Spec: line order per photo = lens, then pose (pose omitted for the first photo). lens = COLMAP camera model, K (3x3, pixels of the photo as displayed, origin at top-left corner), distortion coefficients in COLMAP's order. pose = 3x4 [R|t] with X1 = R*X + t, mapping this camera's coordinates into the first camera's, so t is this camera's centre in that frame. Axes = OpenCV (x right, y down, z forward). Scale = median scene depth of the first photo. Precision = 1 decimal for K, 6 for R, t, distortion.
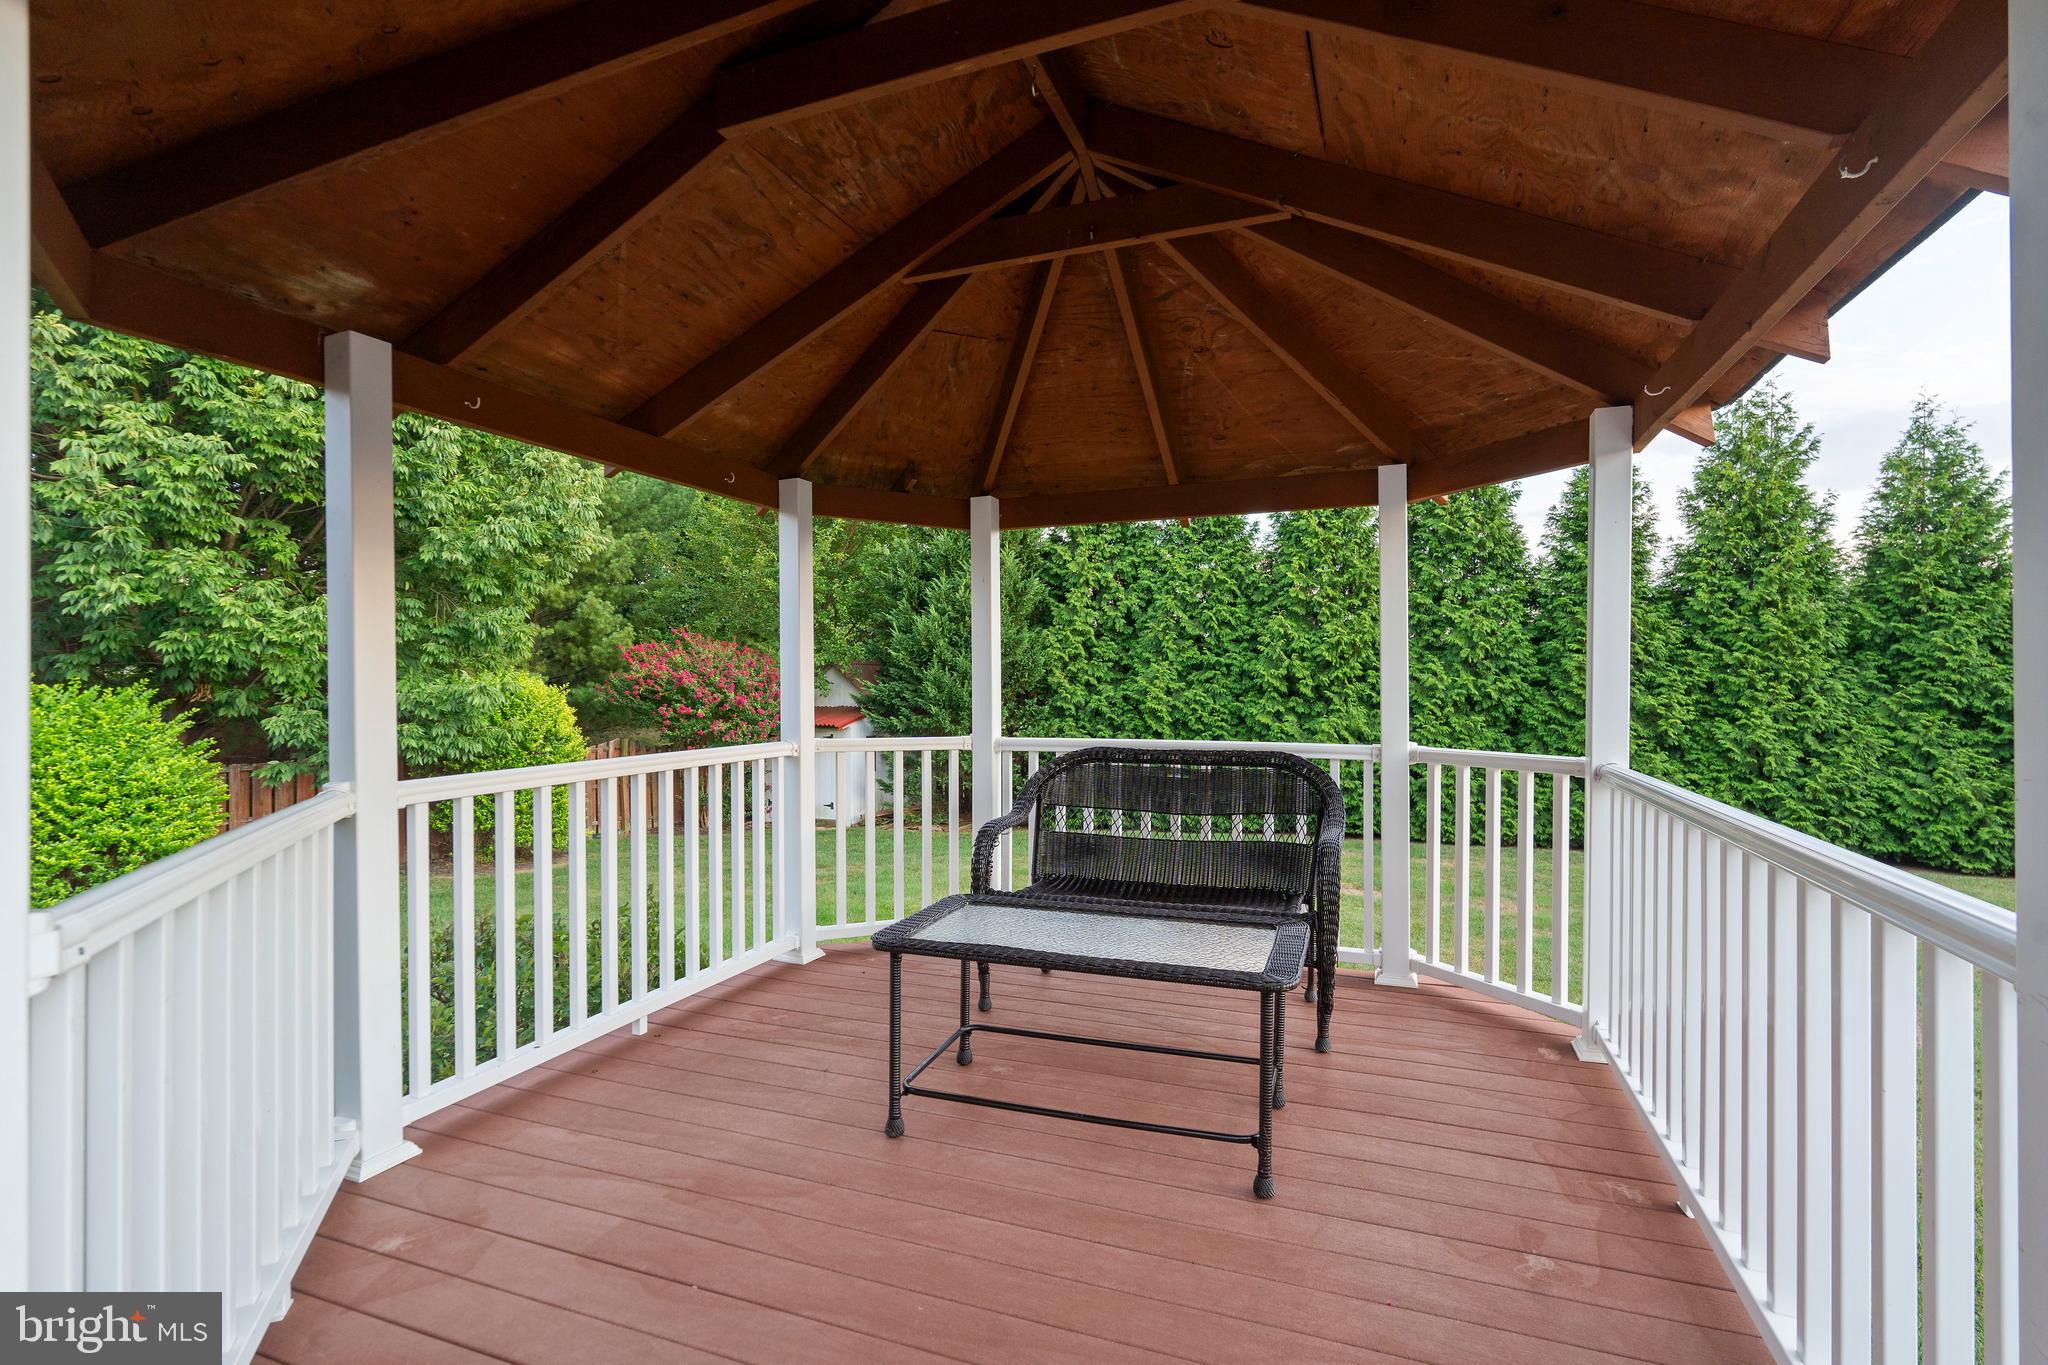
lens RADIAL K [[969.6, 0, 1035.3], [0, 969.6, 678.5], [0, 0, 1]] dist [-0.000271, -0.000921]
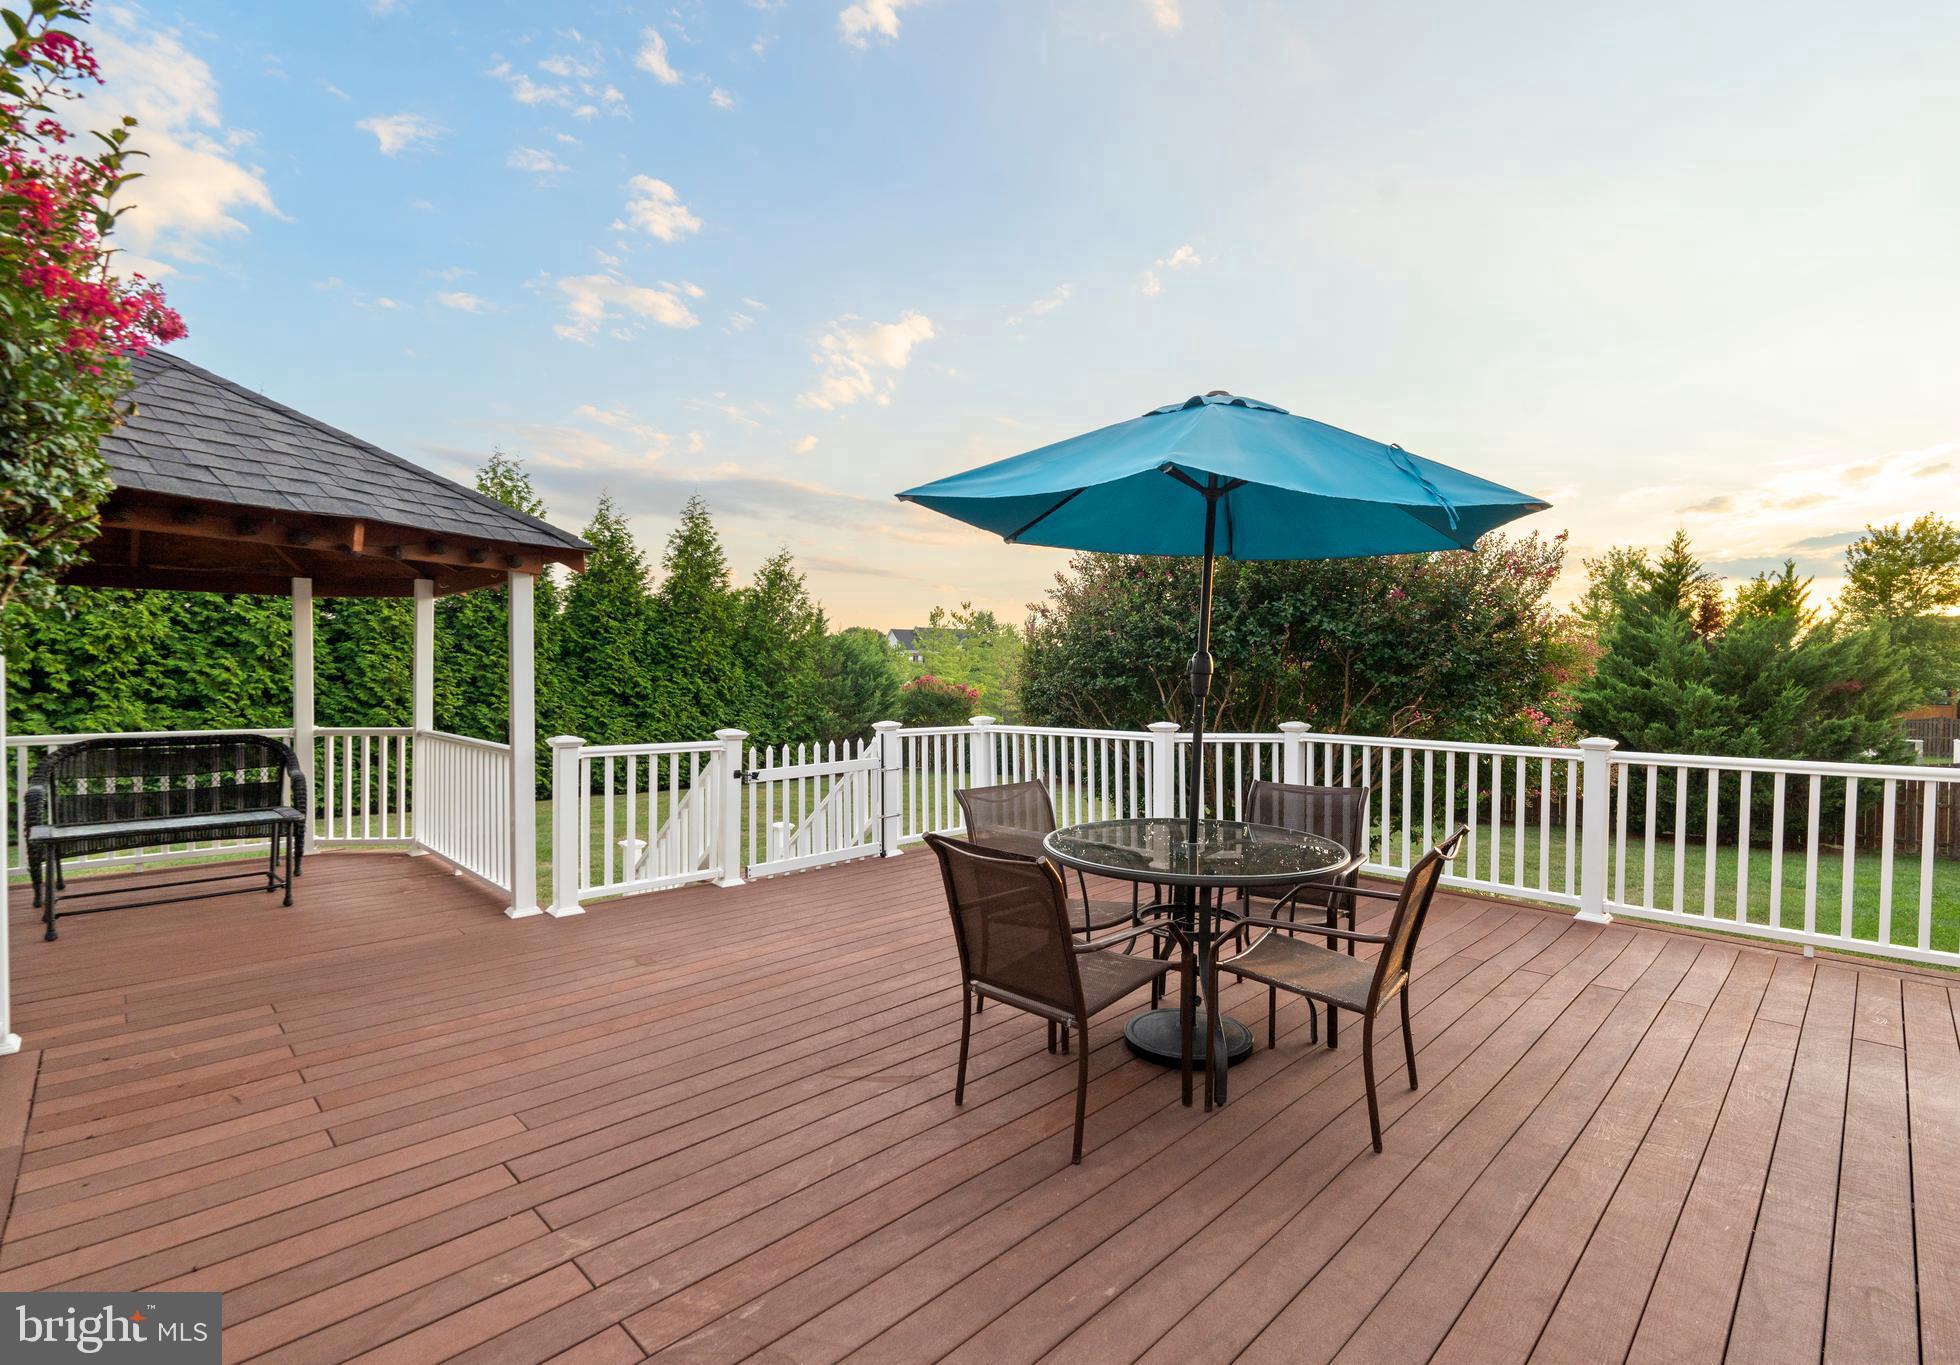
lens RADIAL K [[880.3, 0, 991.0], [0, 880.3, 680.0], [0, 0, 1]] dist [-0.000565, -0.000202]
pose [[0.417820, -0.002622, 0.908526, -0.116764], [-0.008892, 0.999936, 0.006975, -0.007207], [-0.908486, -0.010993, 0.417770, -0.167067]]
